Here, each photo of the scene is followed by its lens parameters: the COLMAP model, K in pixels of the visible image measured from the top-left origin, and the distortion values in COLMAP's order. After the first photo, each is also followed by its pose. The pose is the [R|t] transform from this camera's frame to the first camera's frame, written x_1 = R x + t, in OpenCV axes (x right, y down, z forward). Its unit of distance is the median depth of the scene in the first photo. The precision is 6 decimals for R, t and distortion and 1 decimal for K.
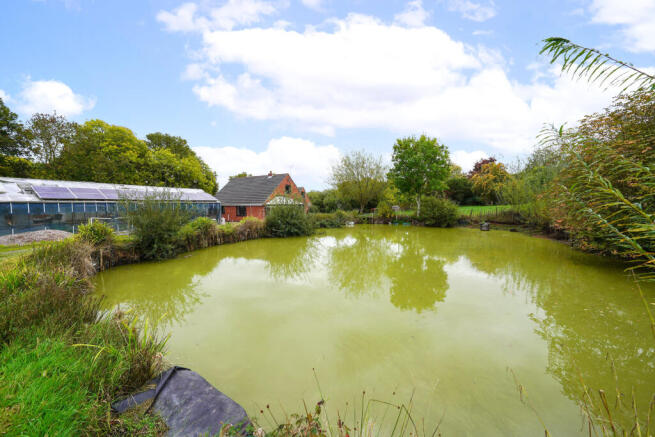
lens RADIAL K [[234.1, 0, 327.5], [0, 234.1, 218.5], [0, 0, 1]] dist [-0.001281, -0.000011]
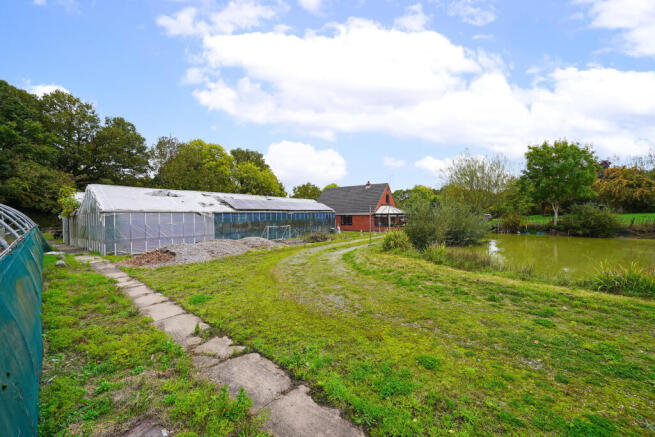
lens RADIAL K [[234.1, 0, 327.5], [0, 234.1, 218.5], [0, 0, 1]] dist [-0.001281, -0.000011]
pose [[0.992254, -0.002317, -0.124204, -0.362635], [-0.002238, 0.999330, -0.036523, -0.000097], [0.124205, 0.036518, 0.991584, -0.047396]]
